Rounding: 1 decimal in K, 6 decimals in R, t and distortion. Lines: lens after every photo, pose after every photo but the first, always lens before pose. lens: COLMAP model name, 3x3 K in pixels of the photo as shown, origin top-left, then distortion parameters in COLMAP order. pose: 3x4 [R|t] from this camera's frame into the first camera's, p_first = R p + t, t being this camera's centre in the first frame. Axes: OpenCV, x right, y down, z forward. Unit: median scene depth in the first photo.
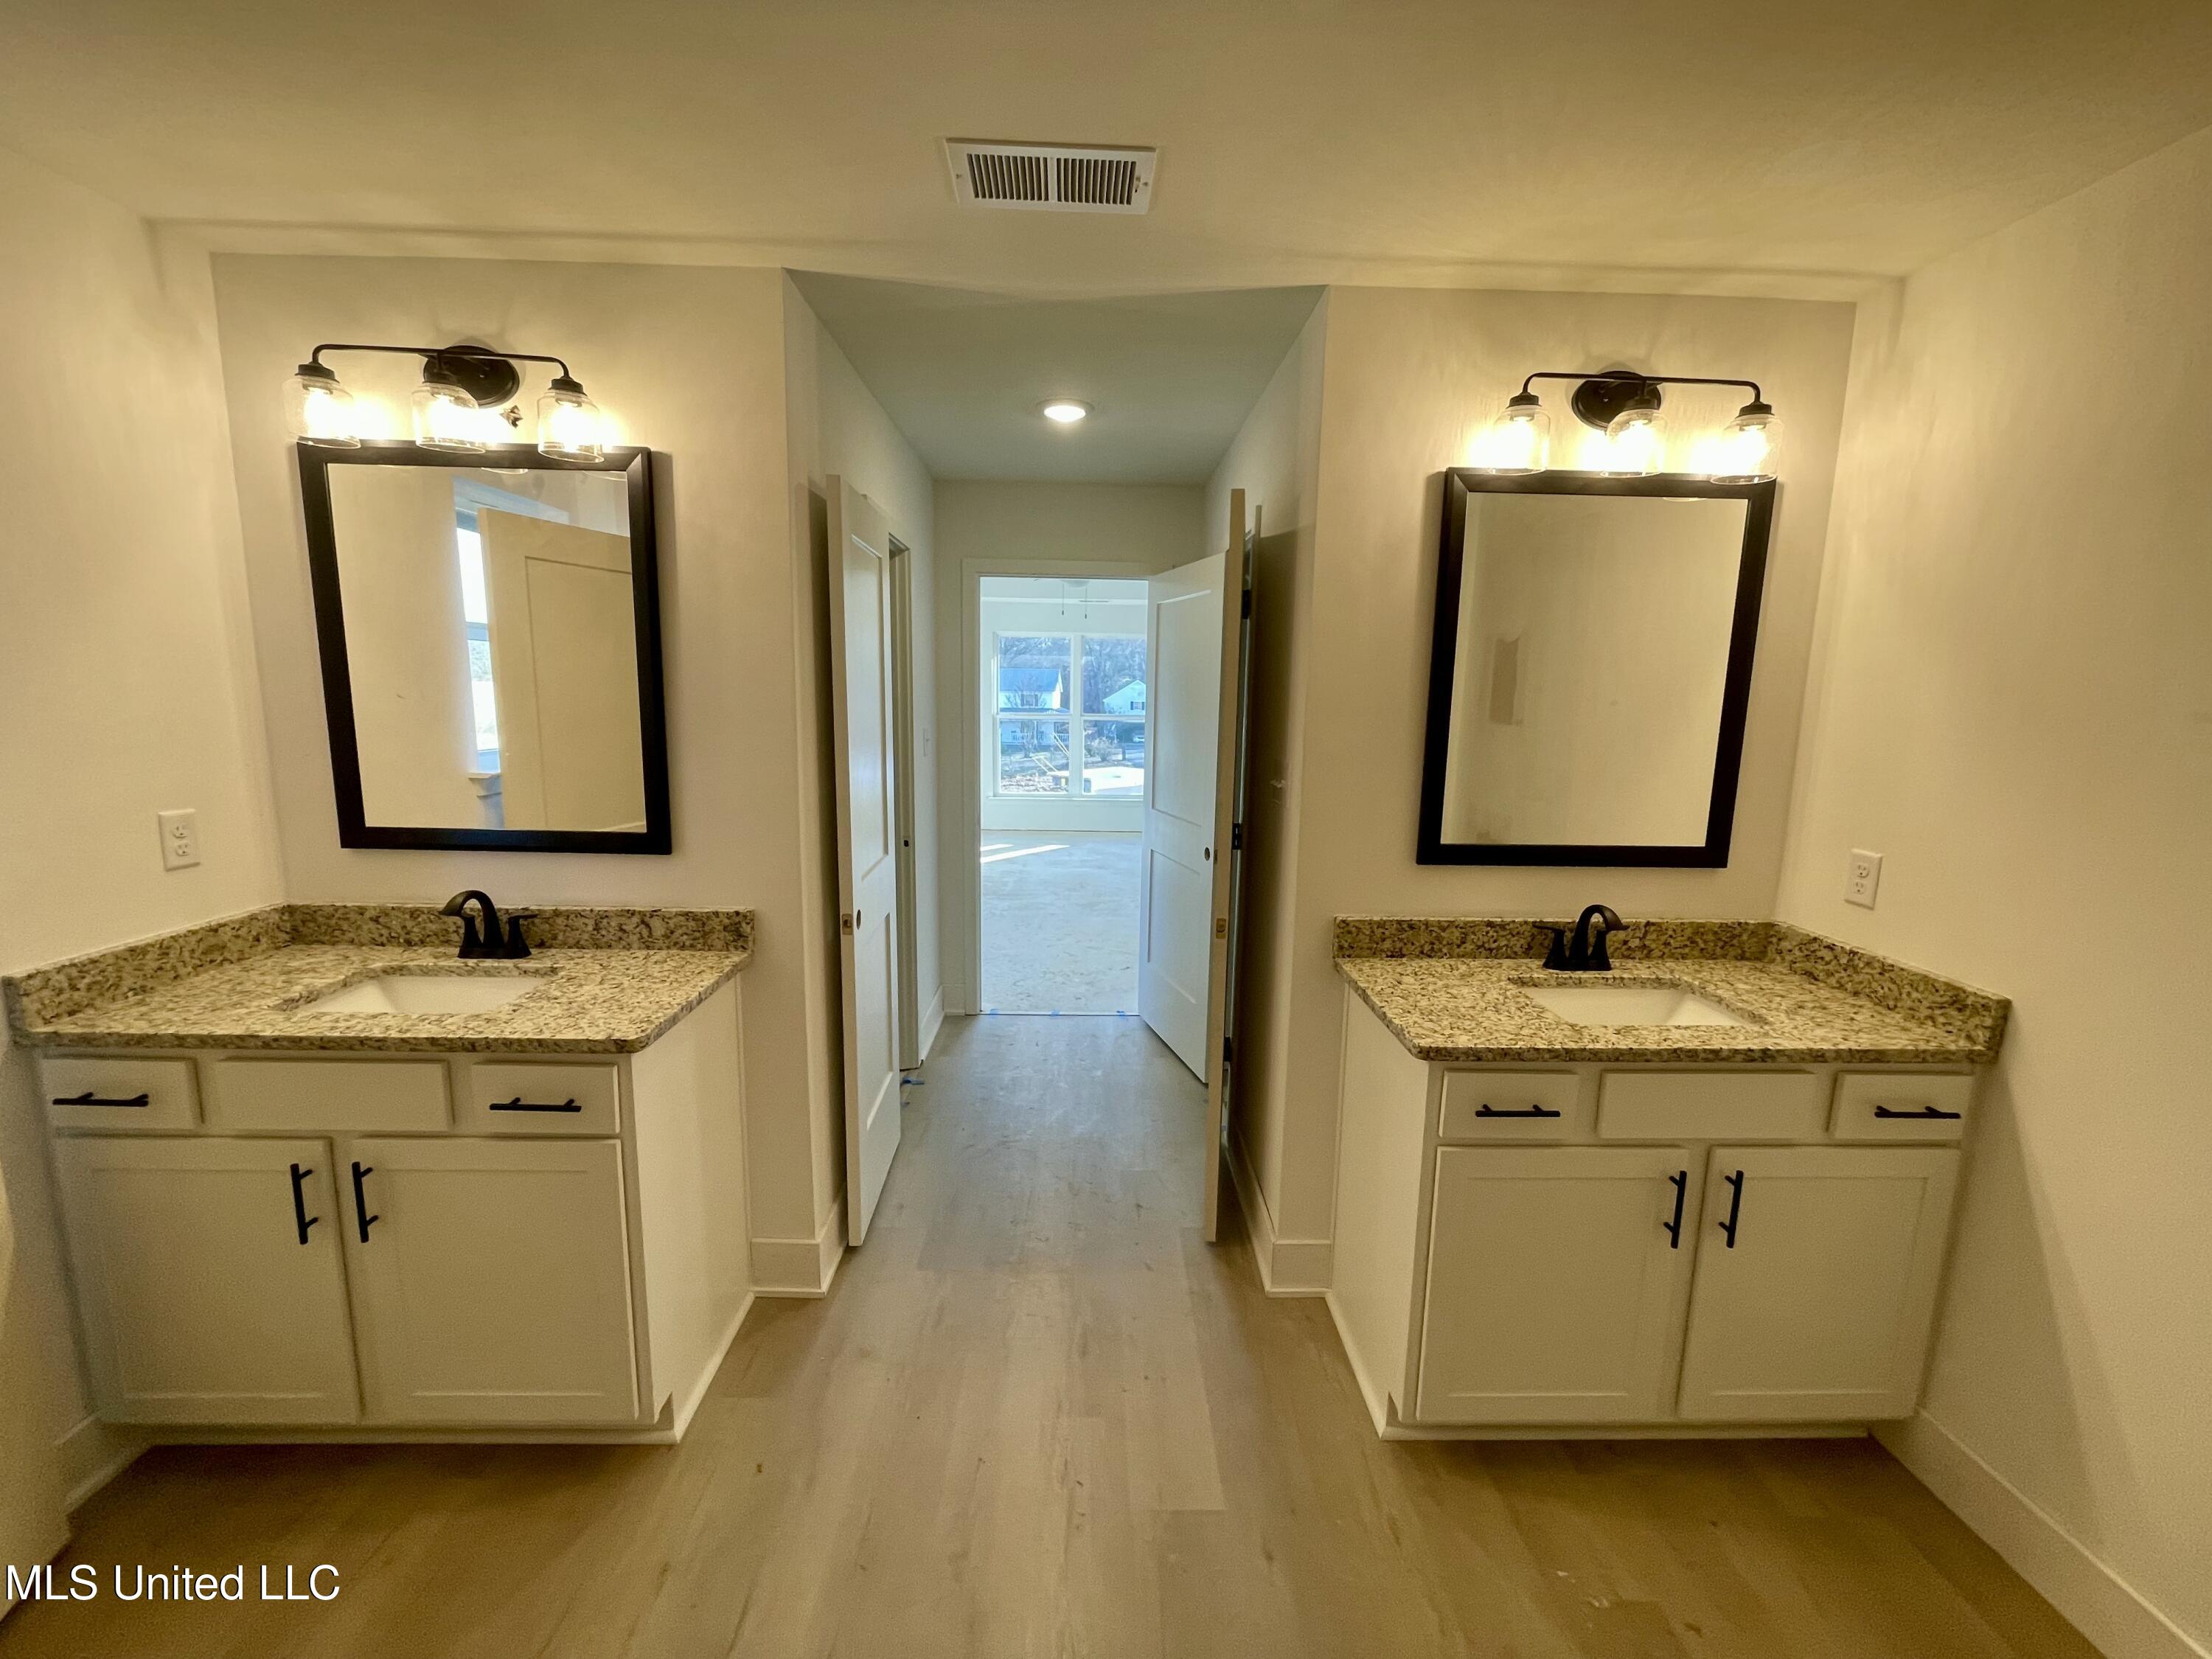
lens RADIAL K [[902.8, 0, 1110.5], [0, 902.8, 830.4], [0, 0, 1]] dist [0.002359, 0.000114]
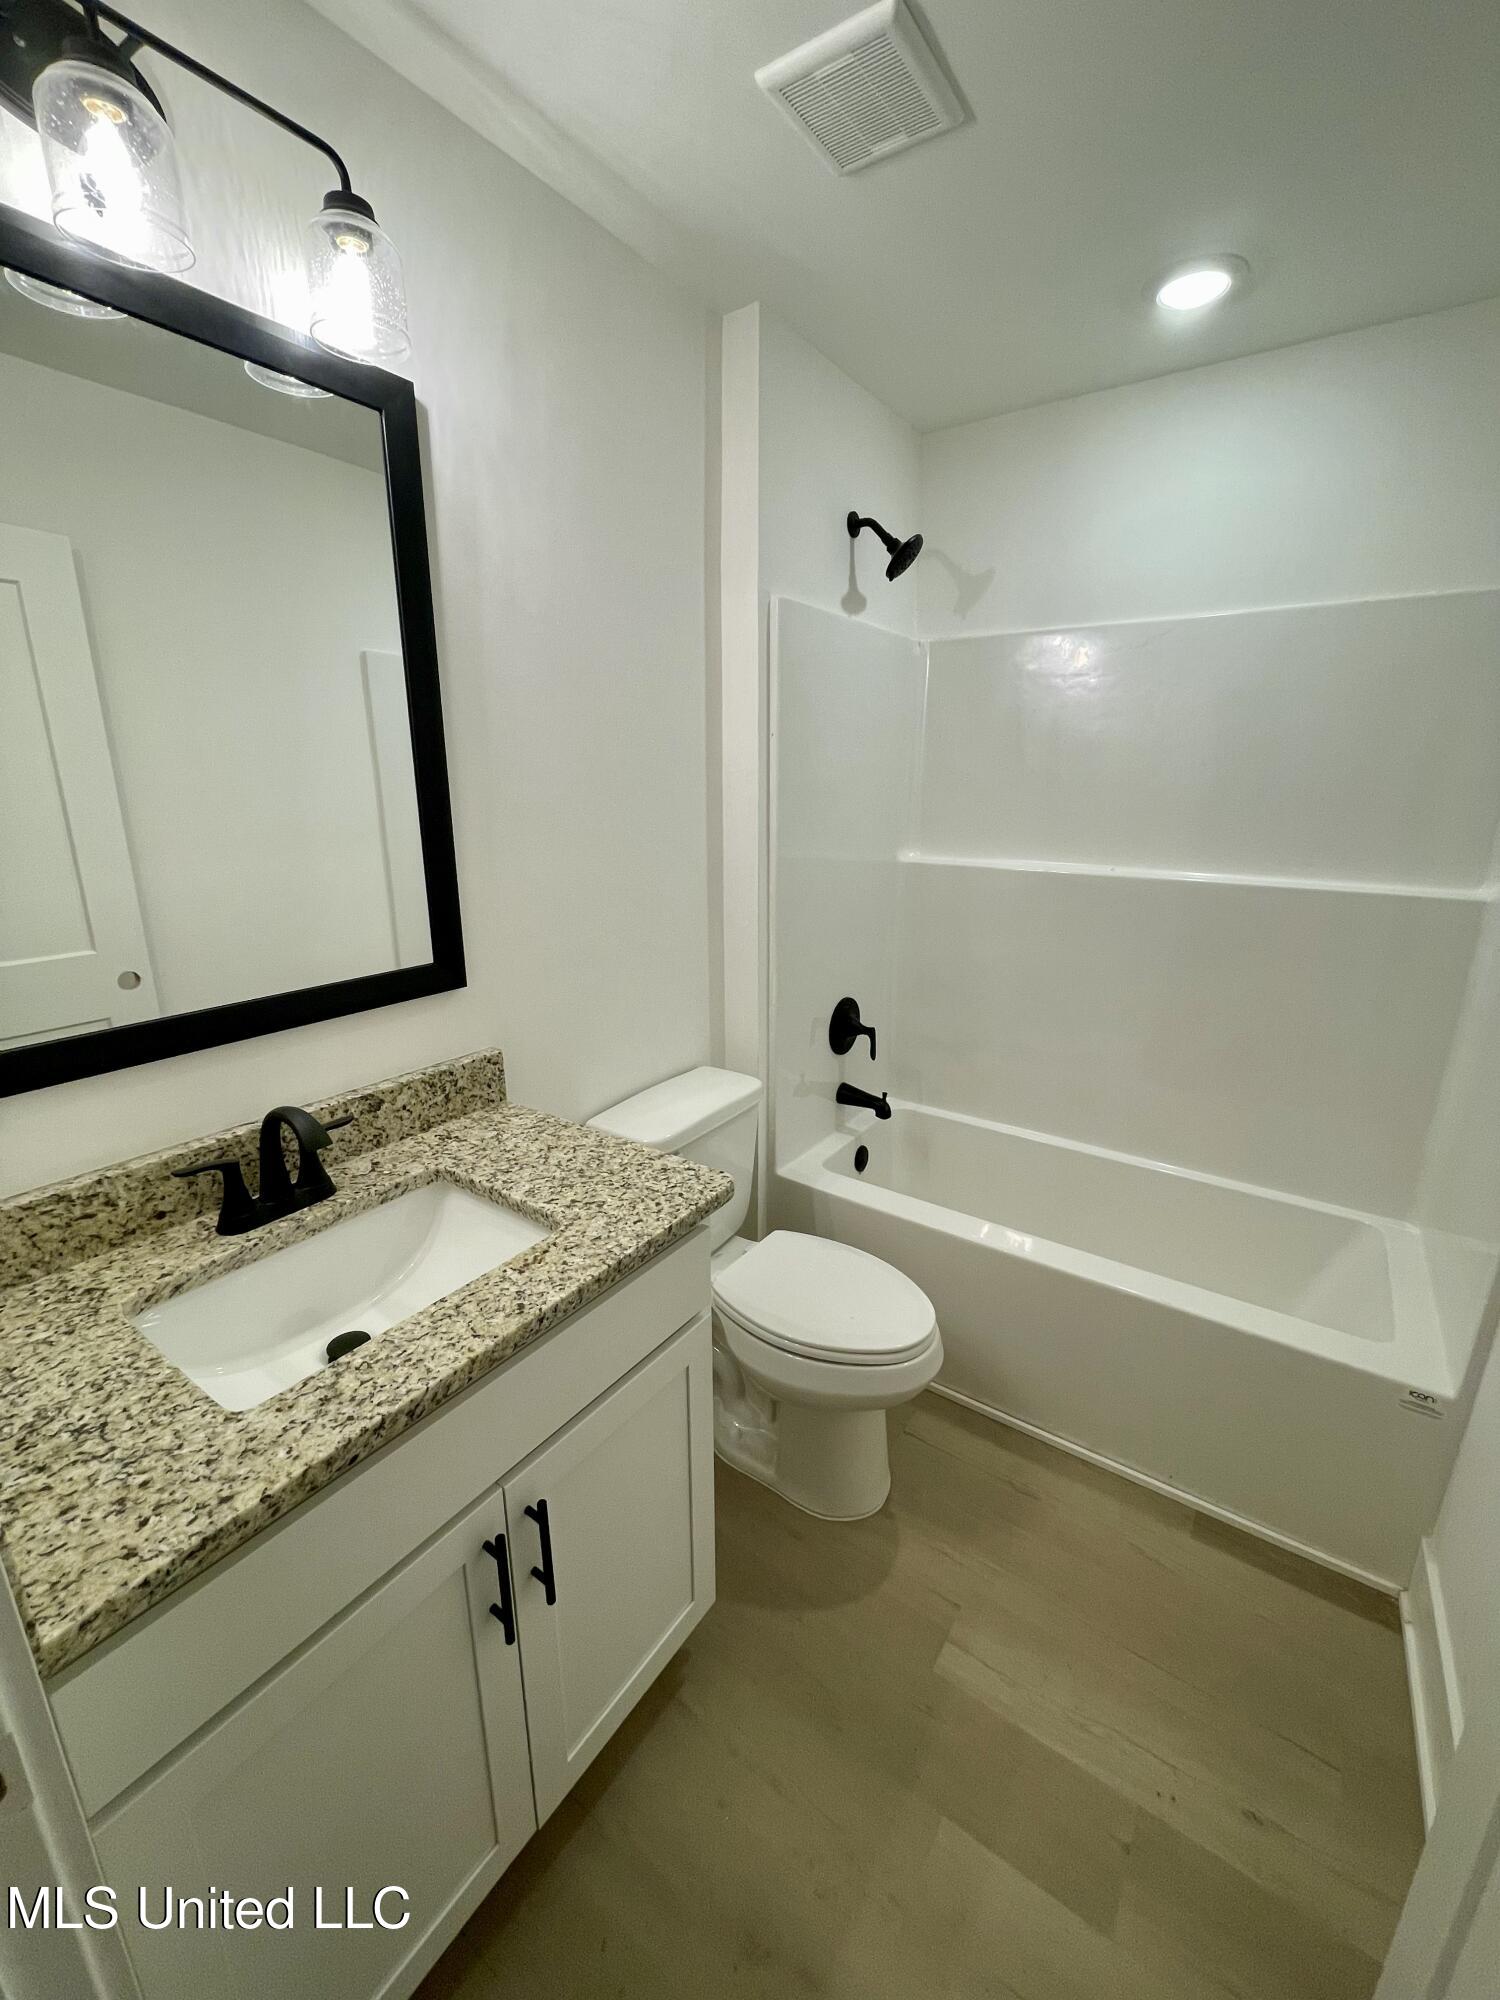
lens RADIAL K [[816.3, 0, 754.5], [0, 816.3, 997.8], [0, 0, 1]] dist [0.002359, 0.000114]
pose [[0.590138, -0.230397, 0.773728, 0.322533], [0.127374, 0.972980, 0.192579, -0.046338], [-0.797191, -0.015095, 0.603538, 0.439013]]
